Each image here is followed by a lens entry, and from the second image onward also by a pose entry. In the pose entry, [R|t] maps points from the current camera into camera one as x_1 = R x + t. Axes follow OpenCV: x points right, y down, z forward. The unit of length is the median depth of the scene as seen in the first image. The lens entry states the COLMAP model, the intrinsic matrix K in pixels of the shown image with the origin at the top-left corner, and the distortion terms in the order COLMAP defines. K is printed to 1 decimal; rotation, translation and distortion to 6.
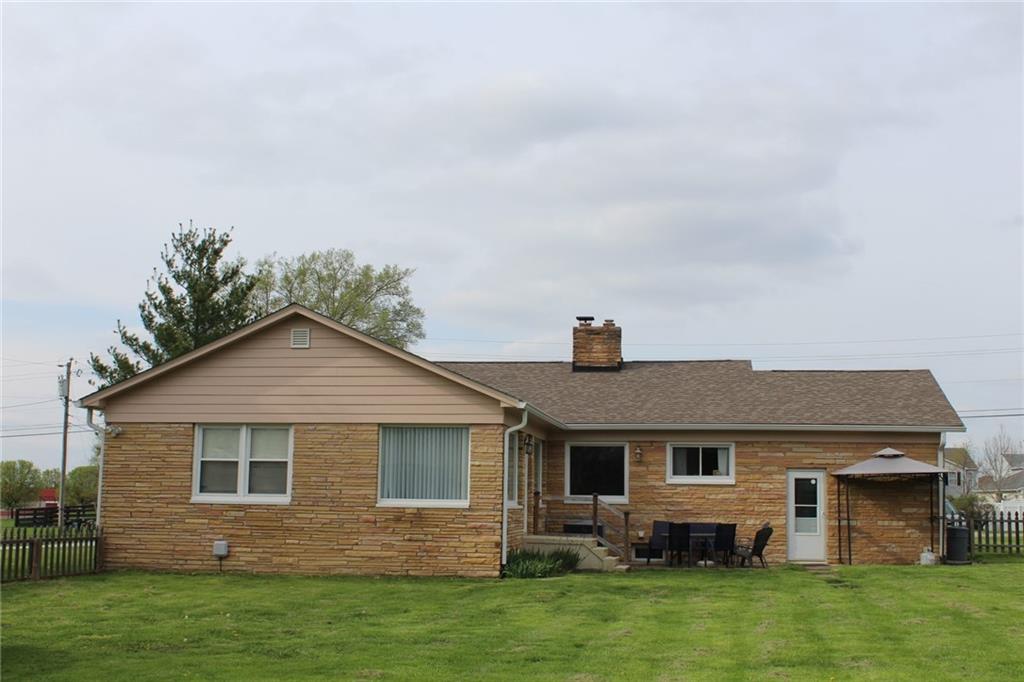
lens RADIAL K [[1166.8, 0, 512.0], [0, 1166.8, 341.0], [0, 0, 1]] dist [-0.068781, 0.028369]
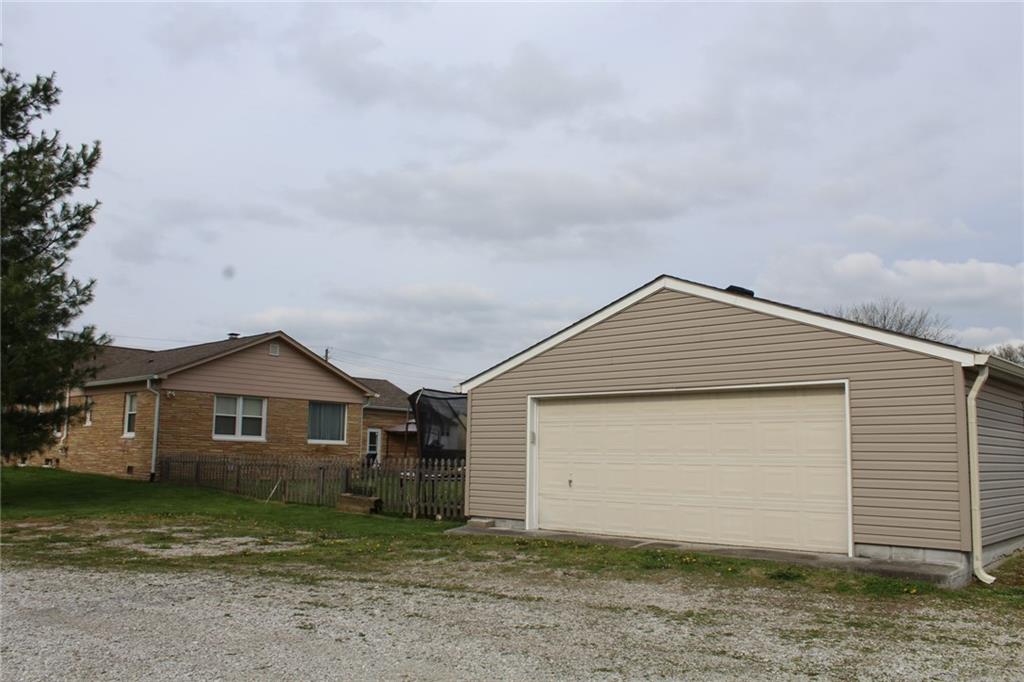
lens RADIAL K [[836.7, 0, 513.1], [0, 836.7, 361.0], [0, 0, 1]] dist [-0.096276, 0.001109]
pose [[0.560707, 0.092314, 0.822853, -1.036911], [-0.125509, 0.991758, -0.025739, 0.000385], [-0.818447, -0.088844, 0.567672, -0.039103]]
